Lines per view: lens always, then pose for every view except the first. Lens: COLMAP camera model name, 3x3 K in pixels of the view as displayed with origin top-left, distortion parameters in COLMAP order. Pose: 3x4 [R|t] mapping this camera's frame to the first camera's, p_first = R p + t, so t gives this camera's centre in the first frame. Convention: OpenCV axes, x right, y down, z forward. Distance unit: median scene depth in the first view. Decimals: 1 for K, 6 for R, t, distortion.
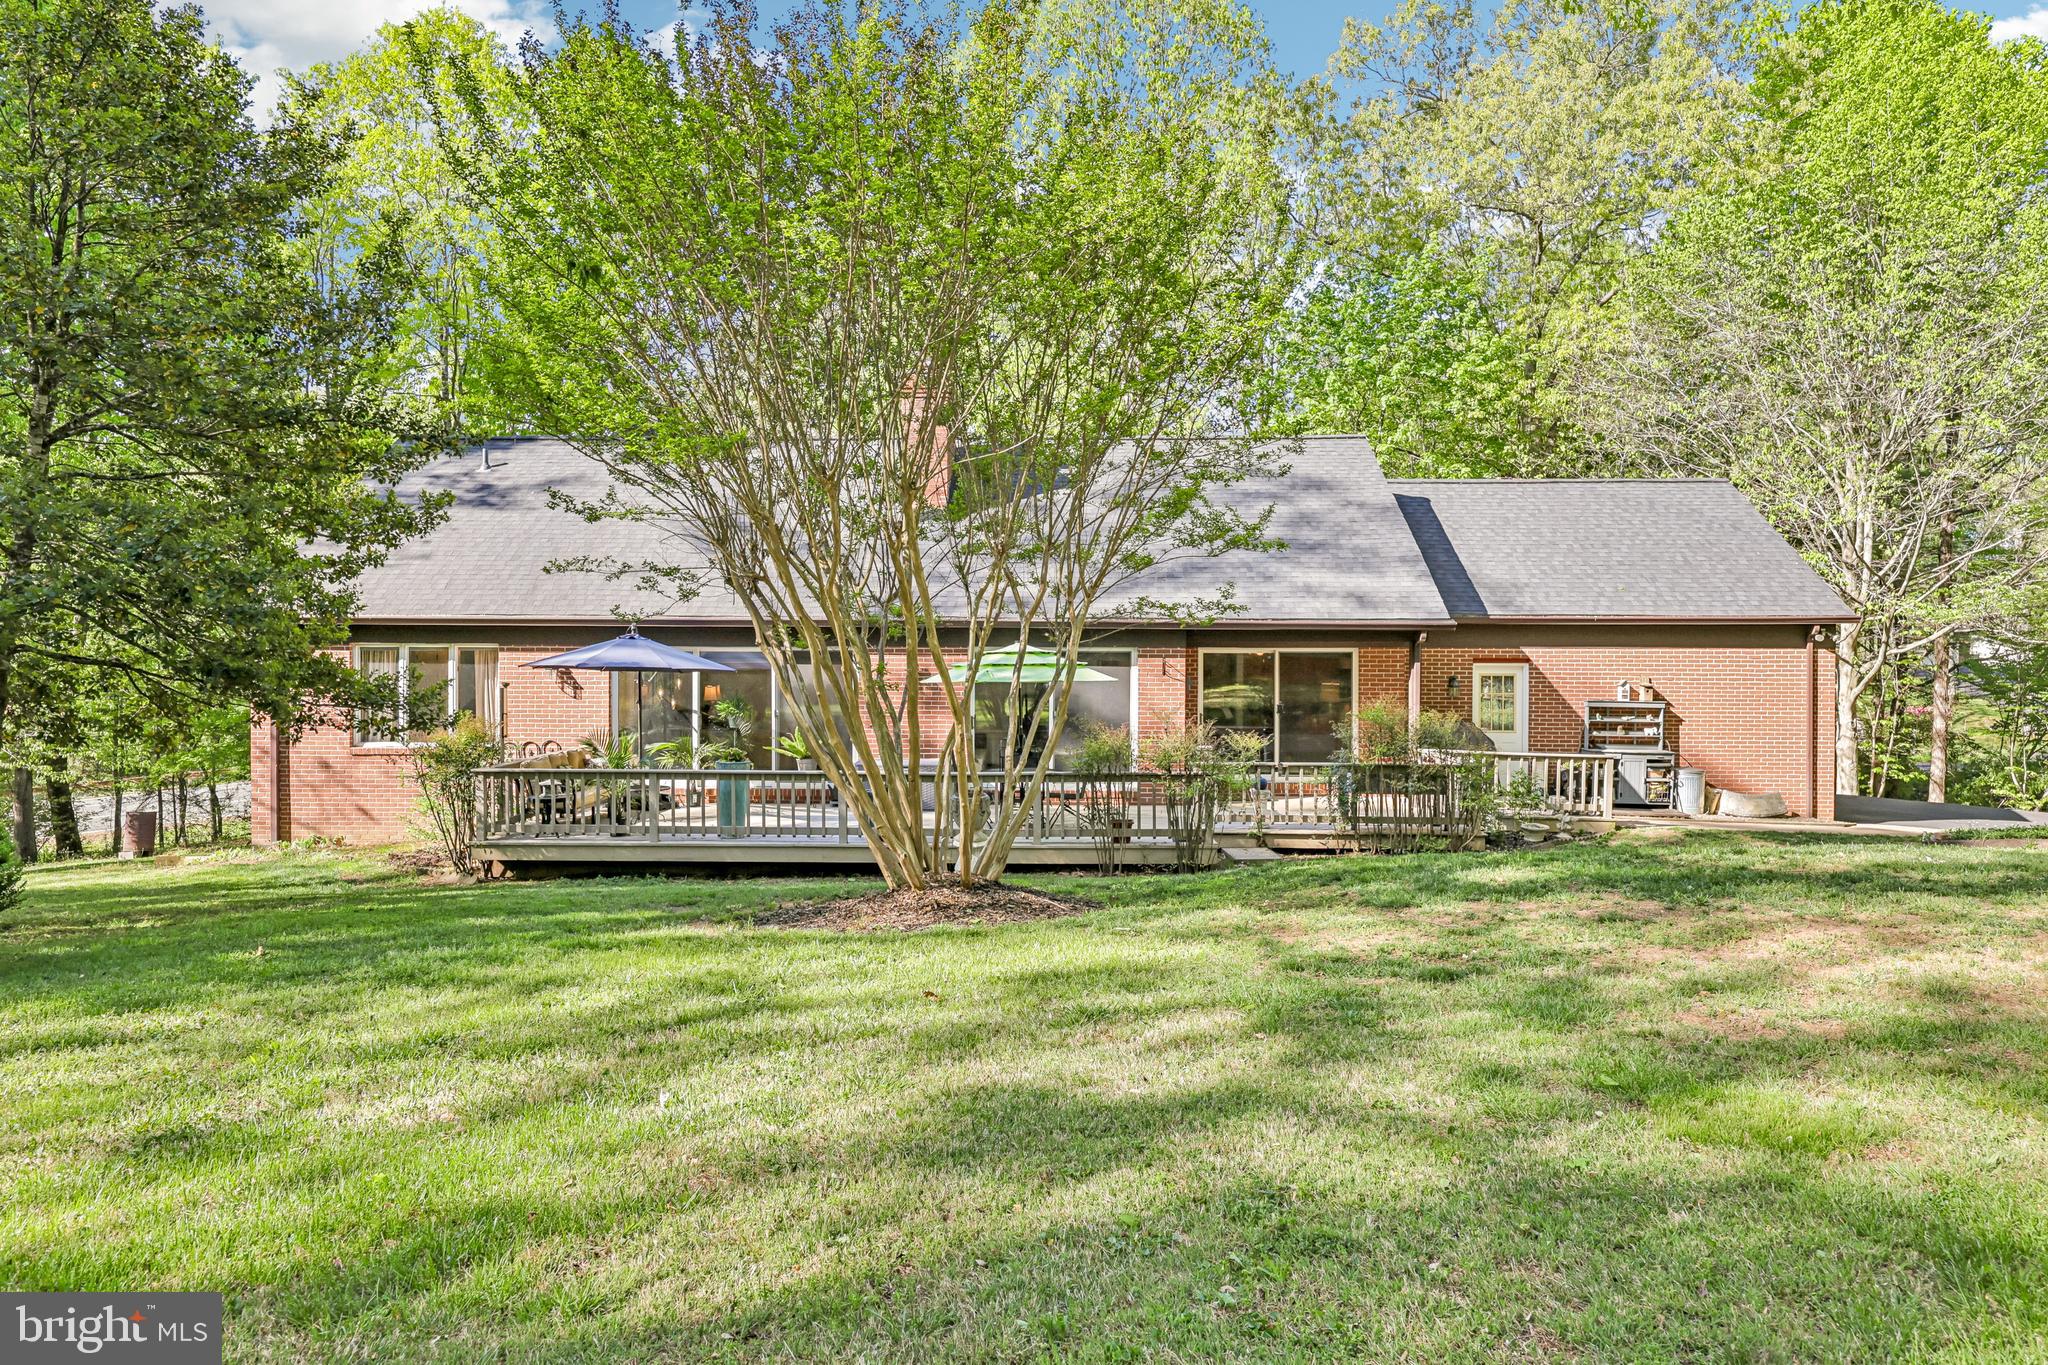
lens RADIAL K [[1294.5, 0, 1023.6], [0, 1294.5, 680.5], [0, 0, 1]] dist [0.010570, 0.000981]
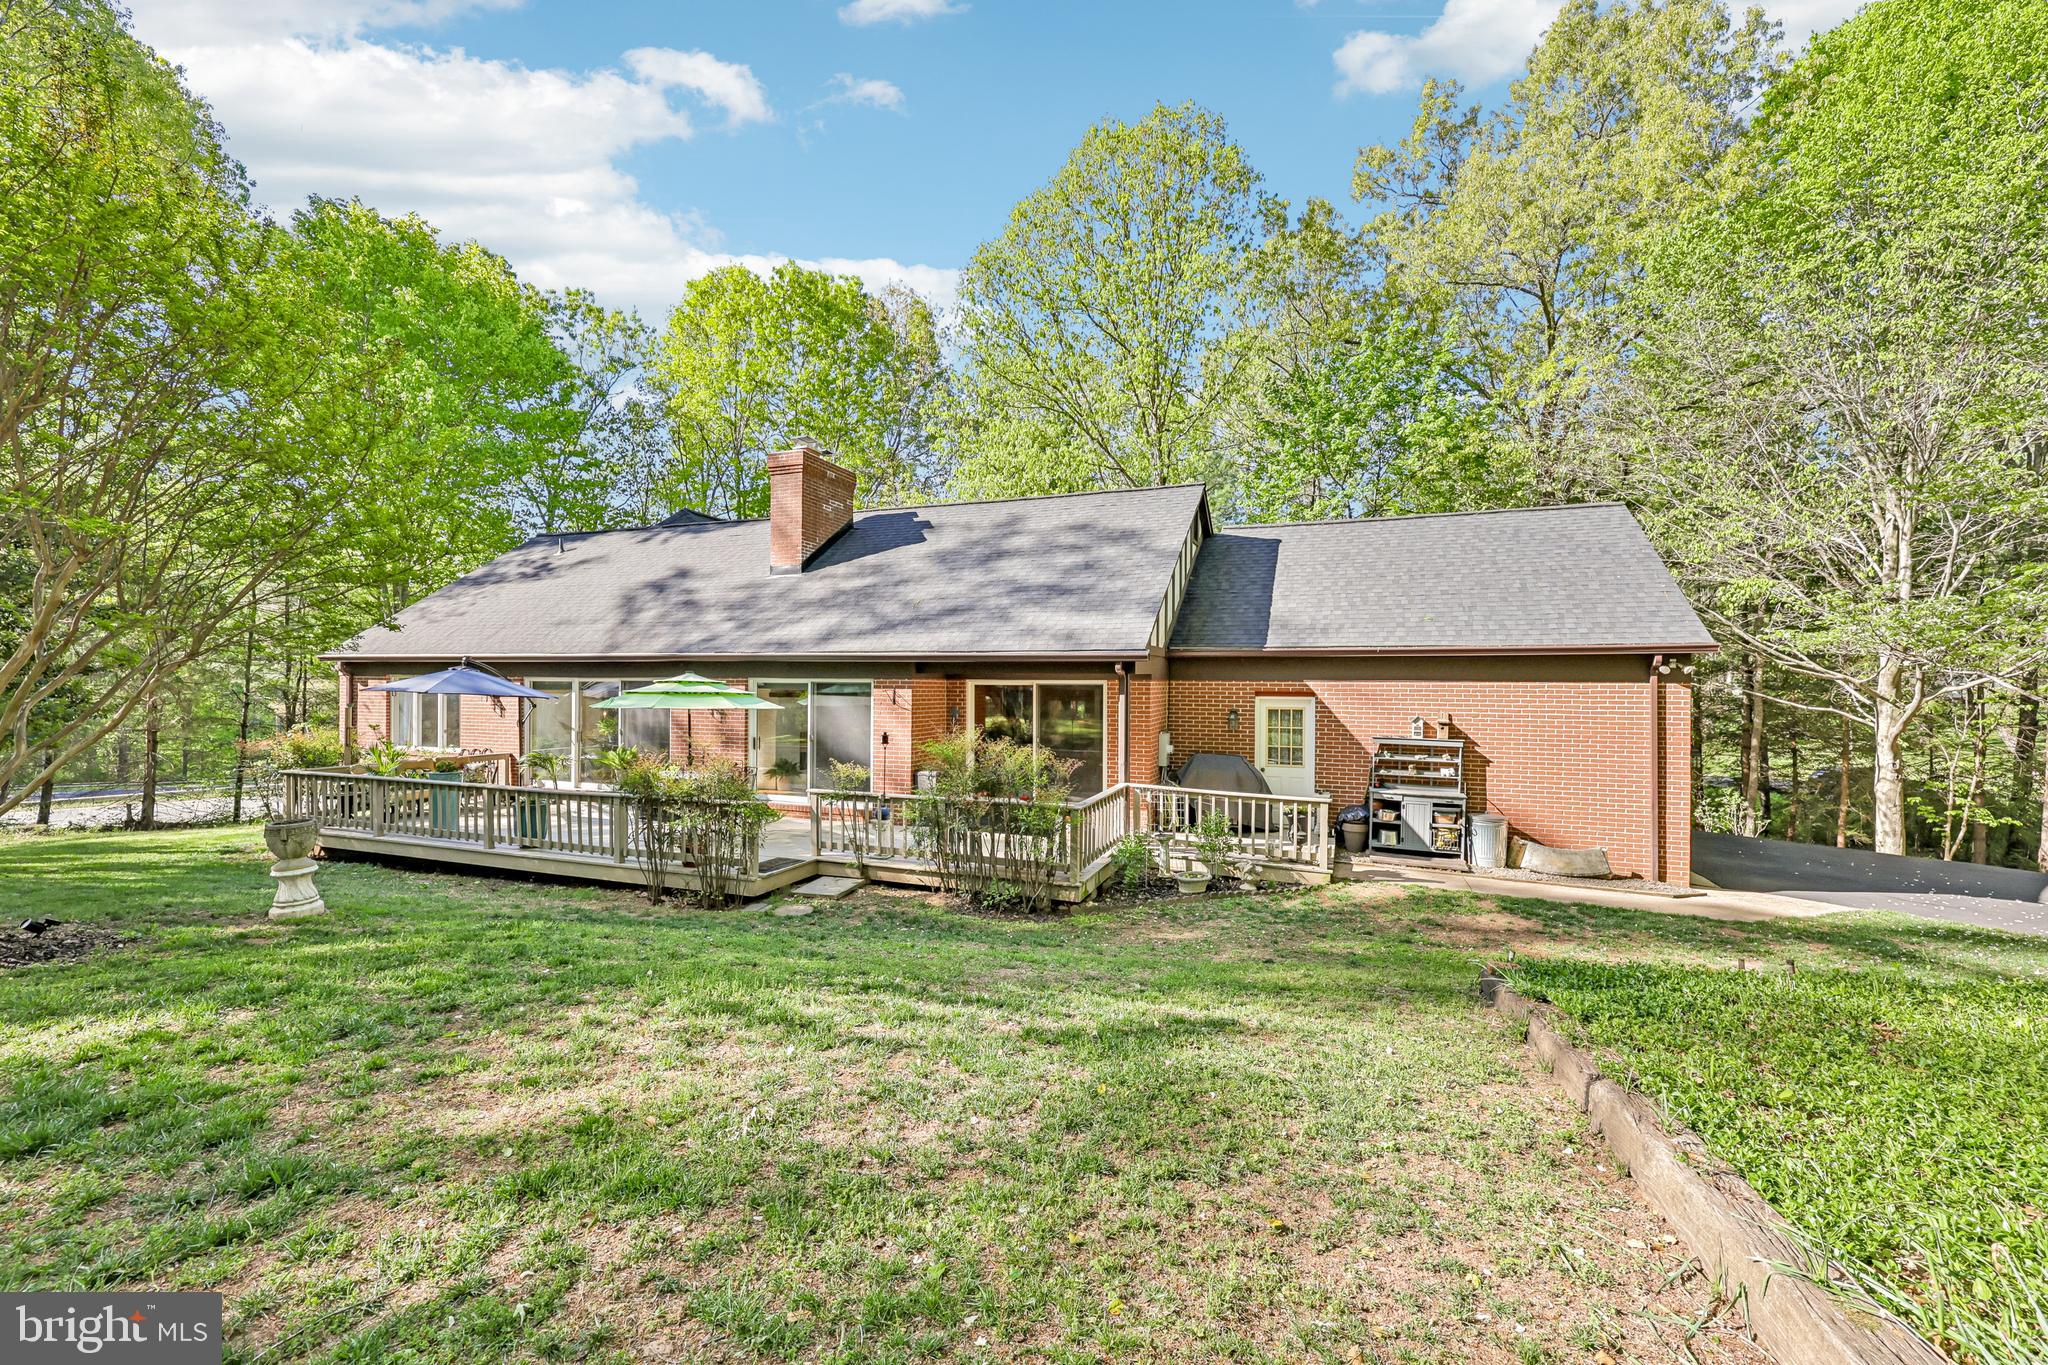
lens RADIAL K [[834.4, 0, 1026.7], [0, 834.4, 694.4], [0, 0, 1]] dist [0.001385, -0.000141]
pose [[0.939854, 0.007053, -0.341503, 0.404947], [-0.011809, 0.999860, -0.011849, -0.005271], [0.341372, 0.015170, 0.939806, 0.343002]]
